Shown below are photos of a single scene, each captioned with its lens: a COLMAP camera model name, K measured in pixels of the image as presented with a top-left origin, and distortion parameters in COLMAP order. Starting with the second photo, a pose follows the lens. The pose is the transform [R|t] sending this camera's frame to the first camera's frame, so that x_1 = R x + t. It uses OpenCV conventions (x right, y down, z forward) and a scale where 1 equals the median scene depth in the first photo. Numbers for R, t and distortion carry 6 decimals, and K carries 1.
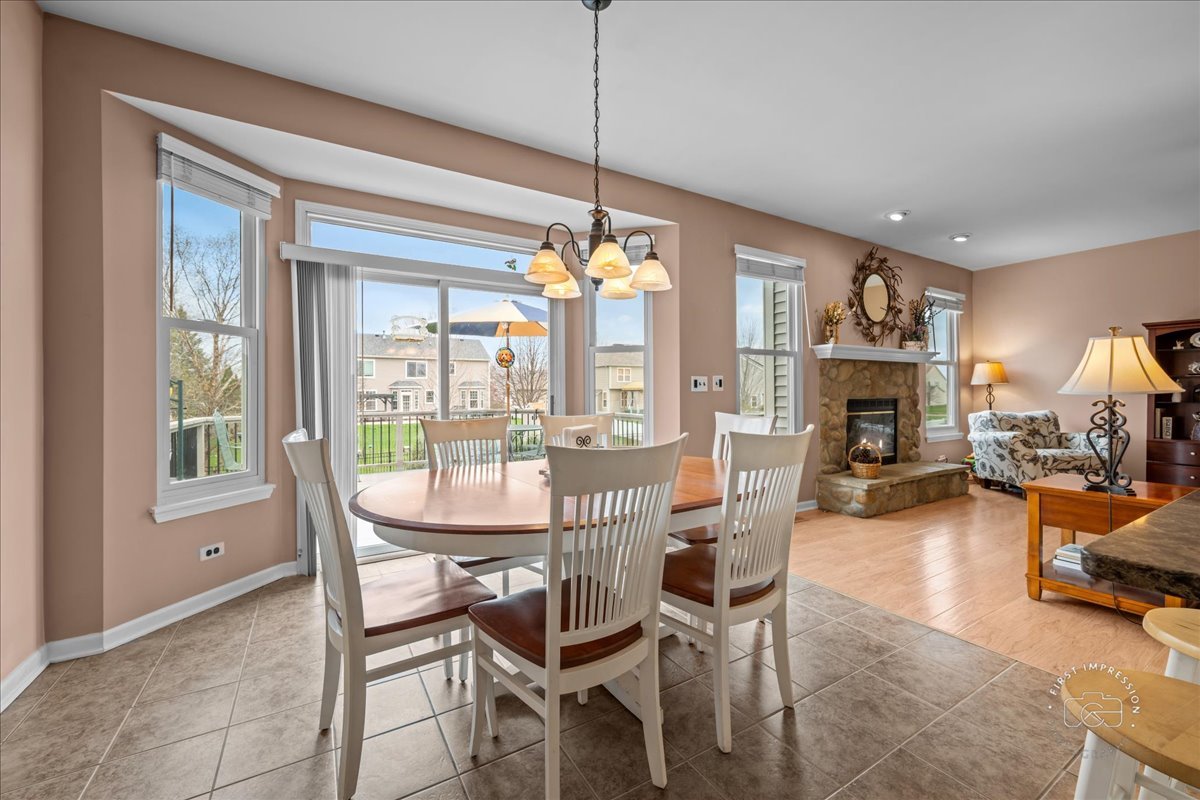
lens RADIAL K [[476.4, 0, 597.2], [0, 476.4, 396.1], [0, 0, 1]] dist [-0.000108, -0.001269]
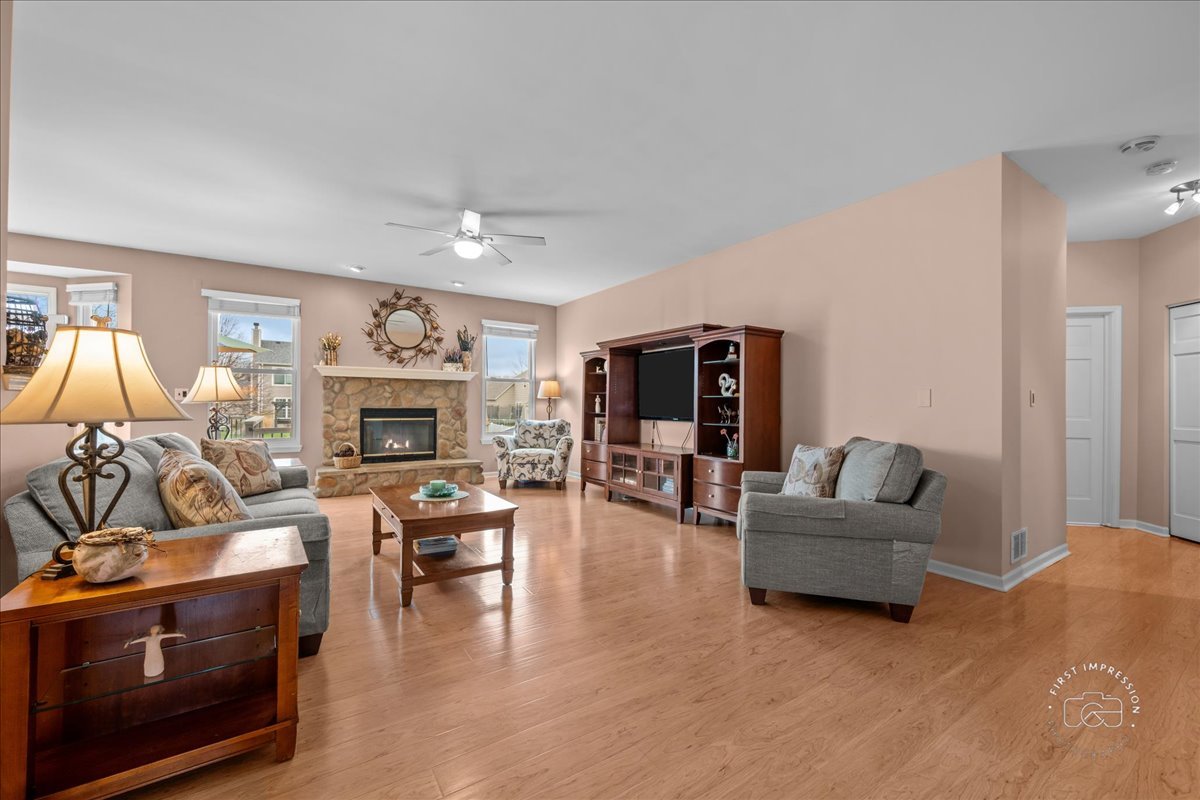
lens RADIAL K [[476.4, 0, 601.8], [0, 476.4, 401.3], [0, 0, 1]] dist [-0.000108, -0.001269]
pose [[0.998753, 0.011926, 0.048489, 1.101571], [-0.011378, 0.999868, -0.011564, -0.004151], [-0.048620, 0.010998, 0.998757, -0.305377]]
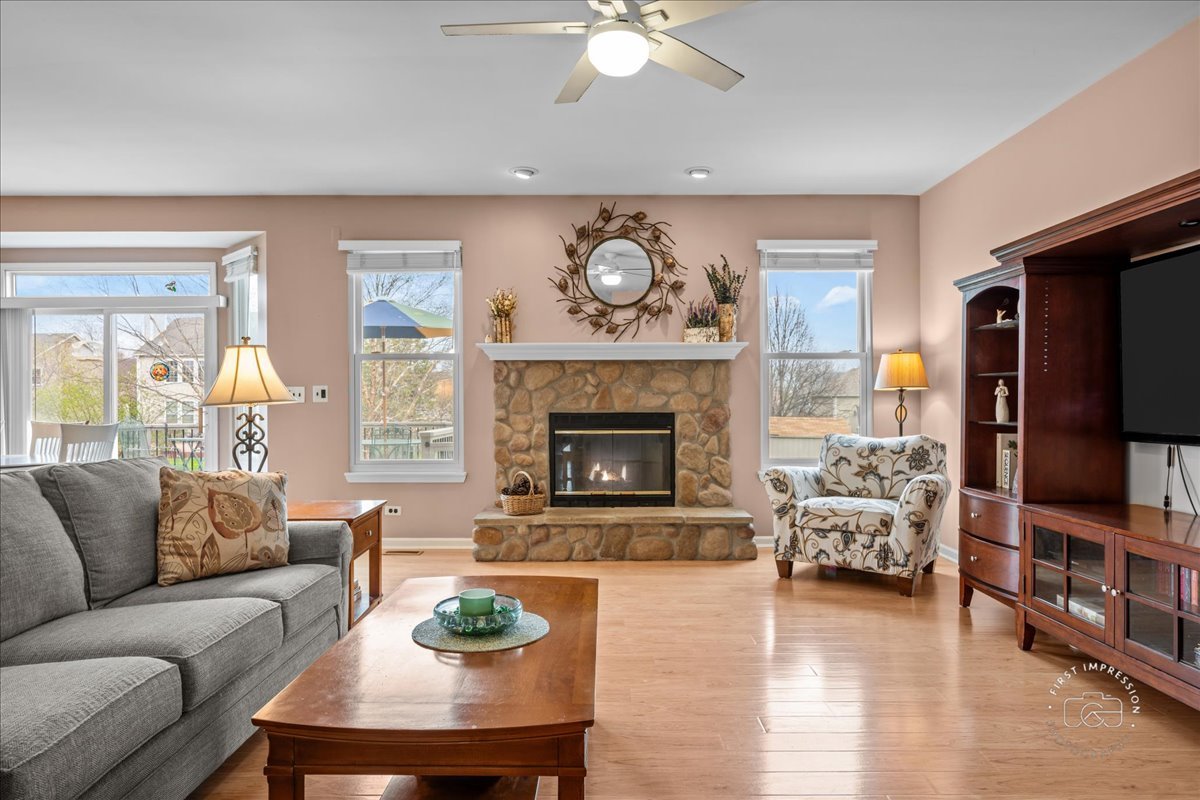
lens RADIAL K [[729.8, 0, 609.1], [0, 729.8, 403.6], [0, 0, 1]] dist [0.001671, -0.002803]
pose [[0.862855, 0.001882, -0.505448, 1.184609], [-0.003242, 0.999993, -0.001812, -0.005766], [0.505441, 0.003202, 0.862855, 0.047992]]
